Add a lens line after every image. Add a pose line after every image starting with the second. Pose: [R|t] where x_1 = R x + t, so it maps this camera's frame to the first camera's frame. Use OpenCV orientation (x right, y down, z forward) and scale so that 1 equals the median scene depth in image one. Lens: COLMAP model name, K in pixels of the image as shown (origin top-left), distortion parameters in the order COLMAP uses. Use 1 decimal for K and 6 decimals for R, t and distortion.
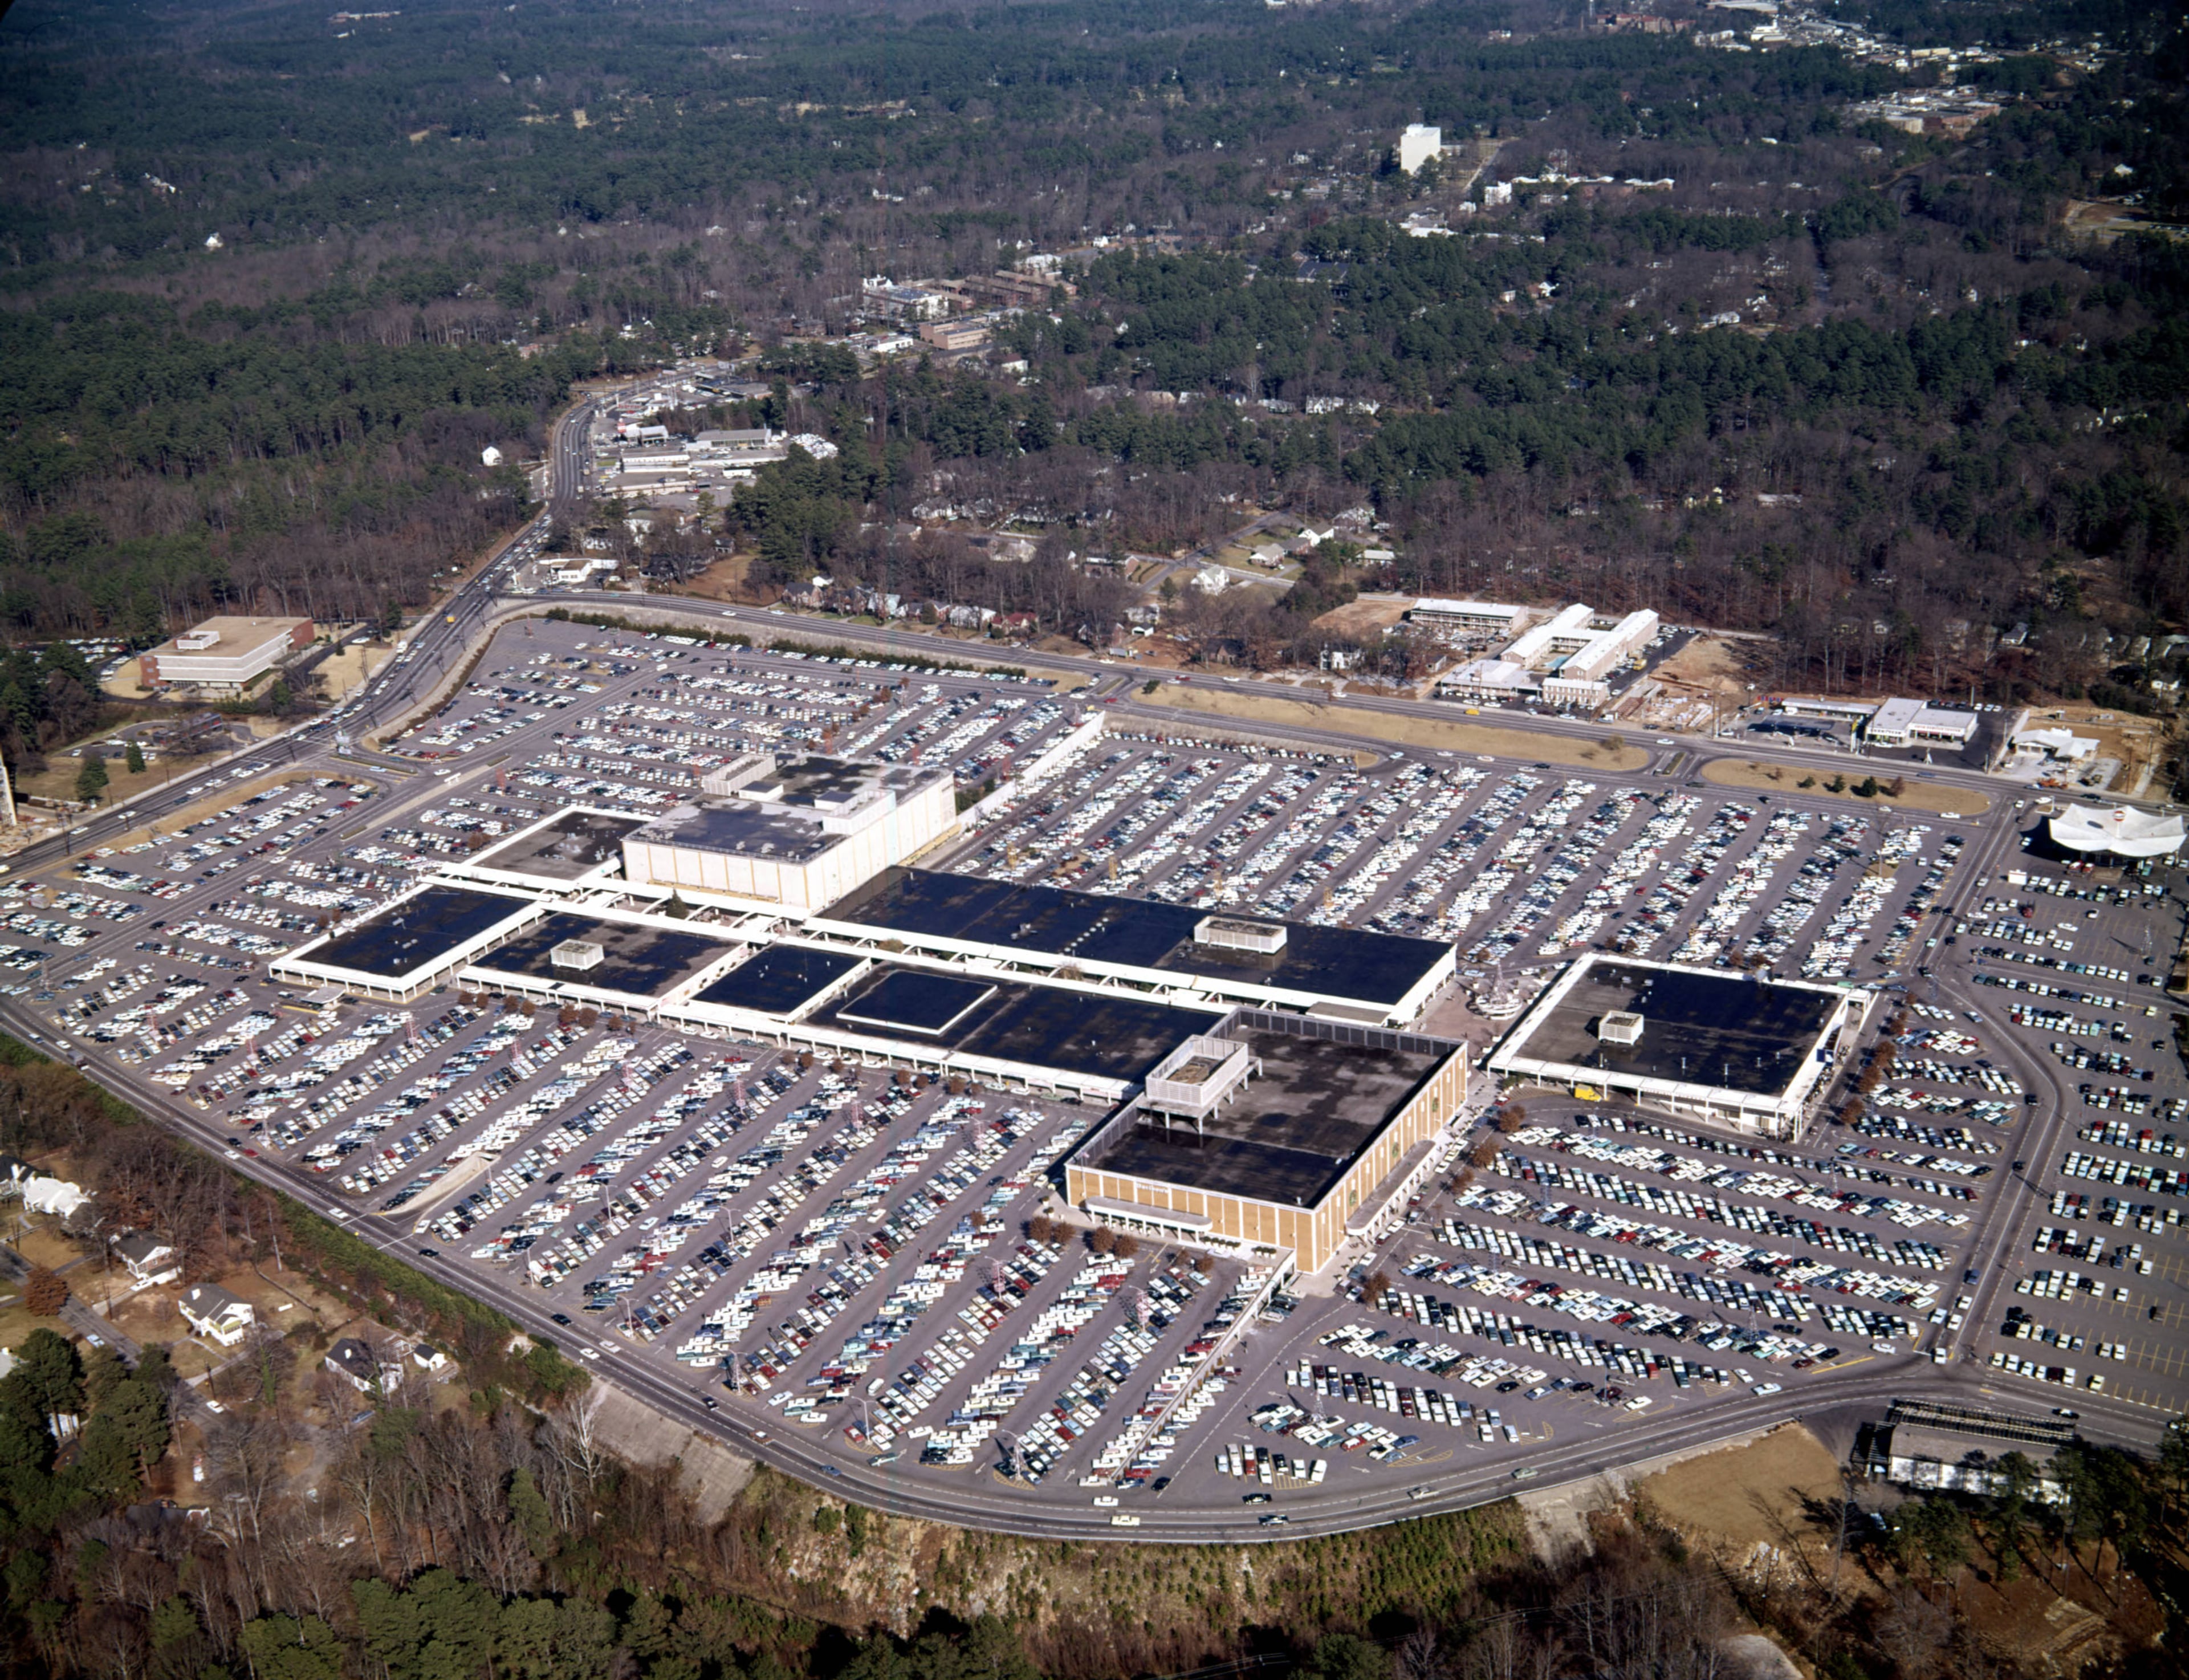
lens RADIAL K [[2928.7, 0, 1094.5], [0, 2928.7, 840.0], [0, 0, 1]] dist [0.039466, 0.049312]
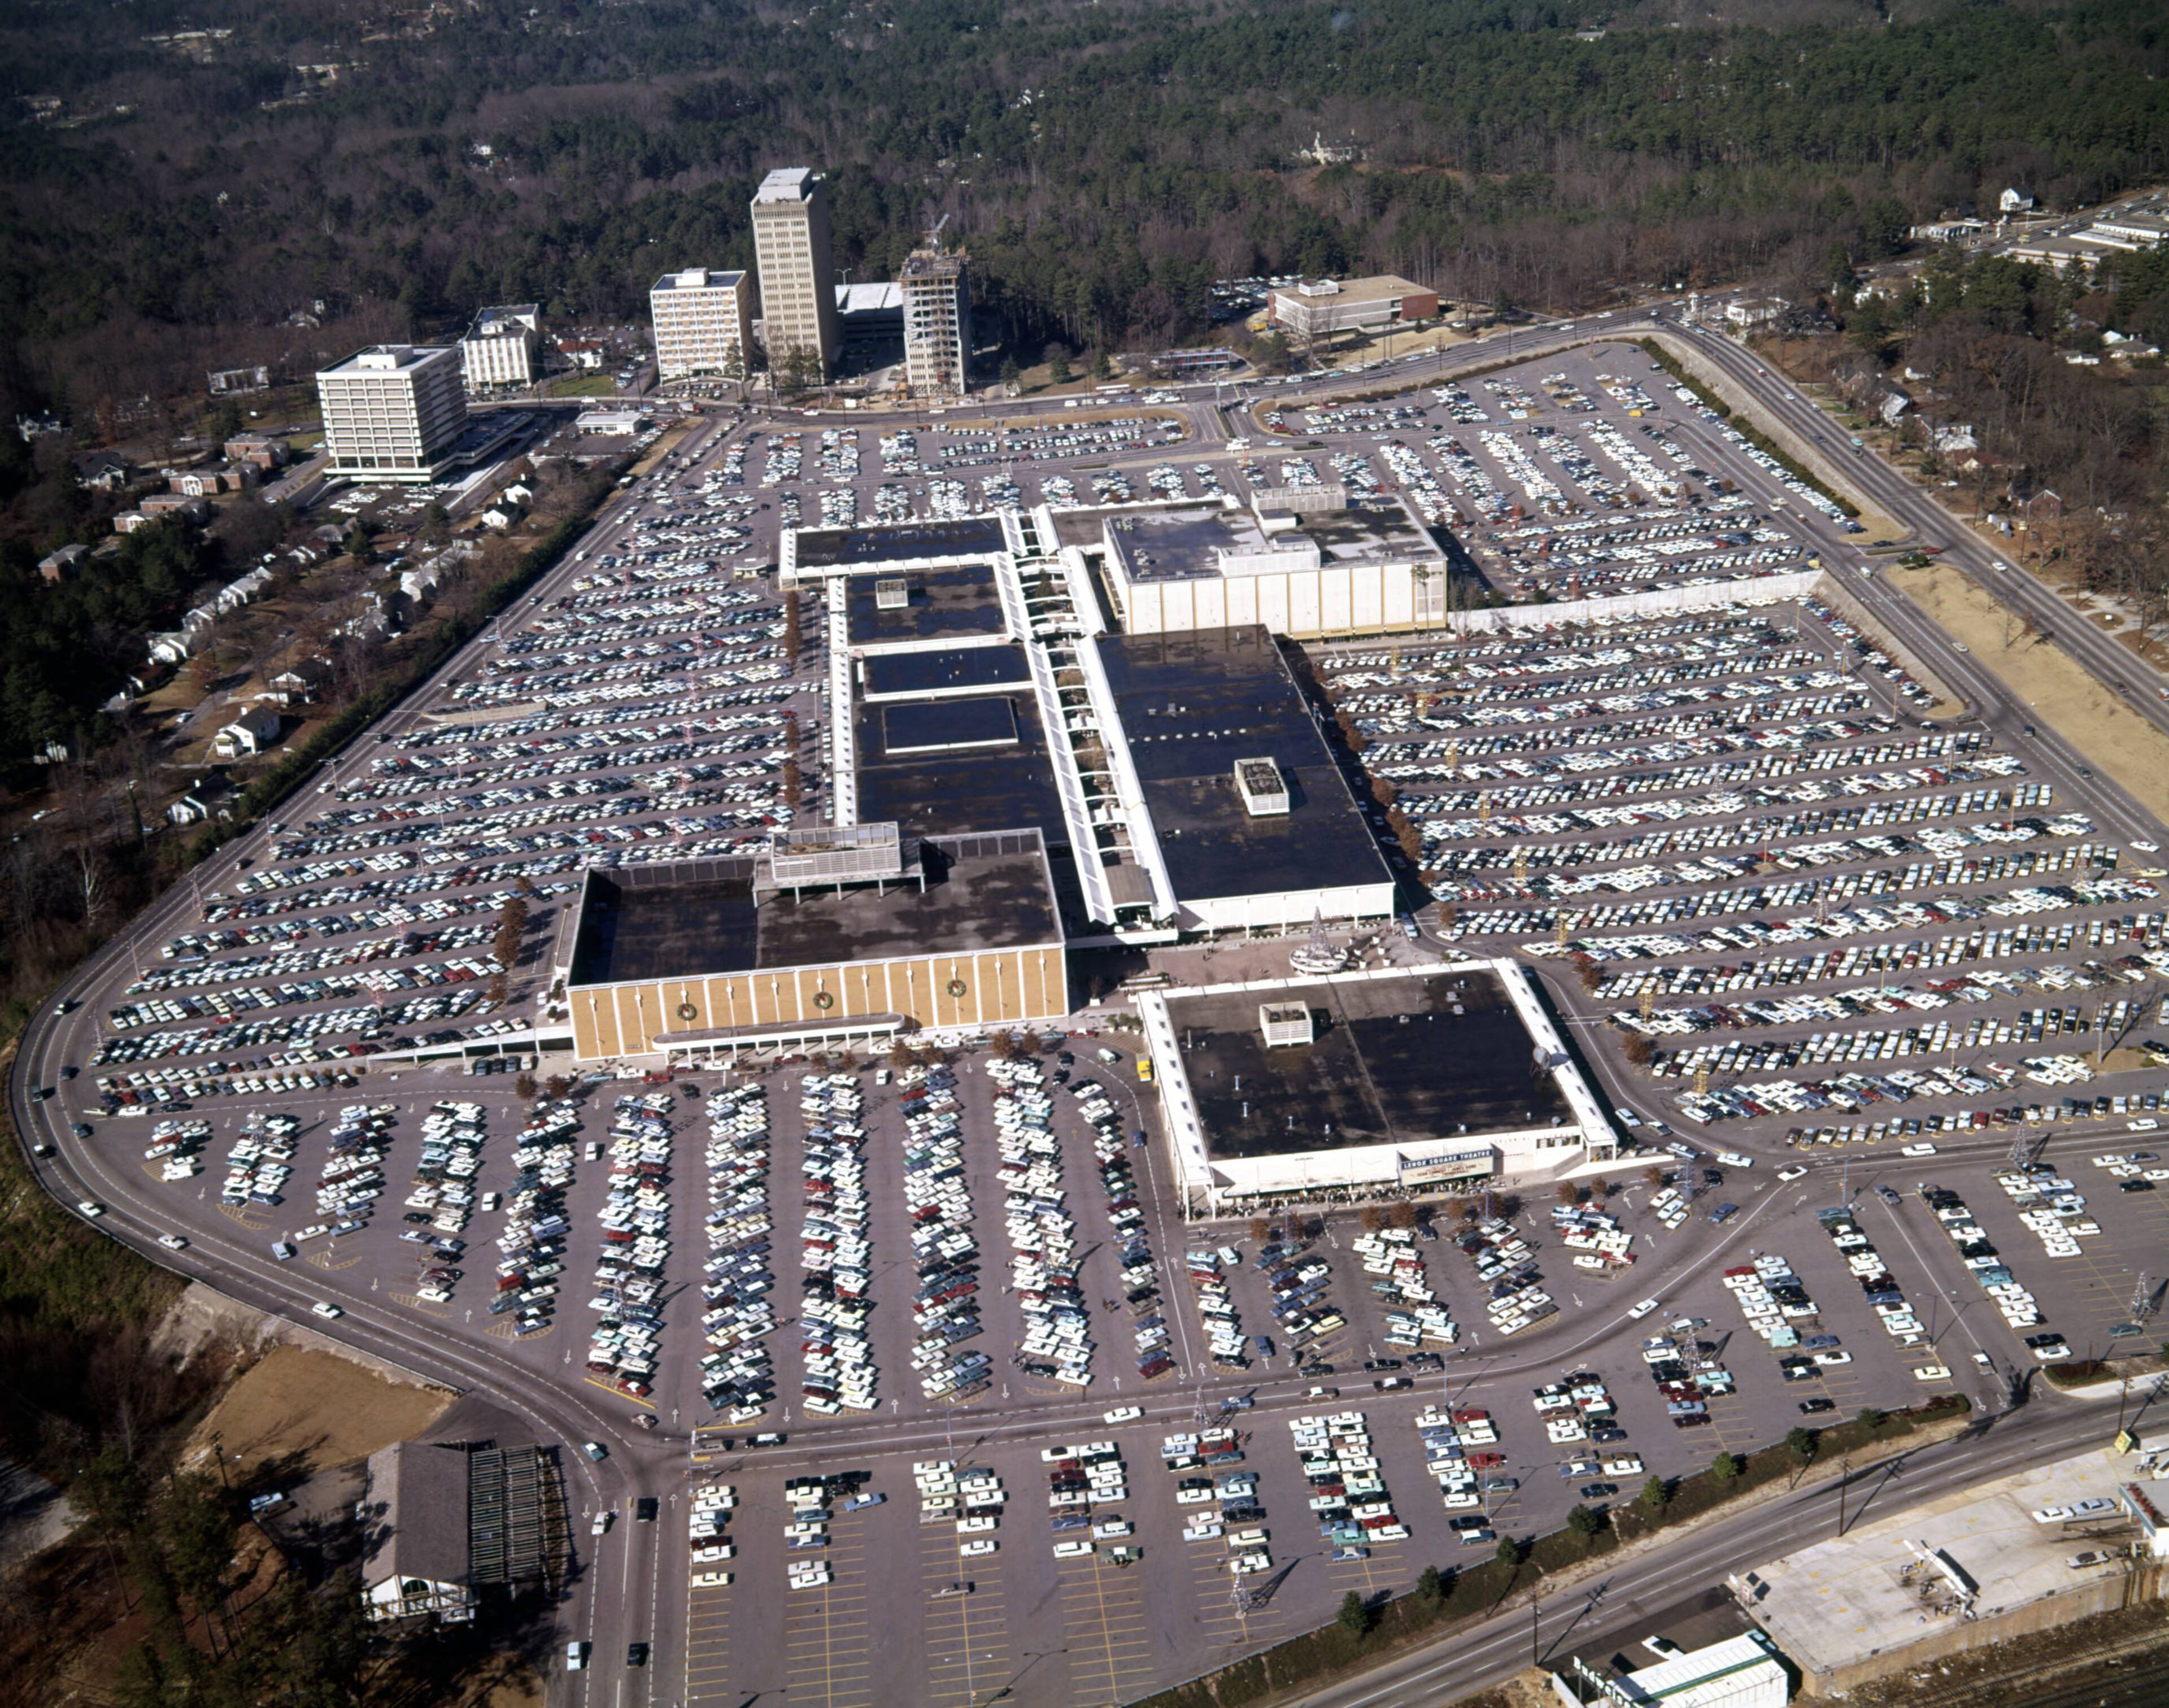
lens RADIAL K [[2910.0, 0, 1084.5], [0, 2910.0, 854.0], [0, 0, 1]] dist [-0.038916, -0.034383]
pose [[0.551558, 0.340827, -0.761328, 0.638946], [-0.274063, 0.936089, 0.220513, -0.113016], [0.787828, 0.087026, 0.609716, 0.473156]]
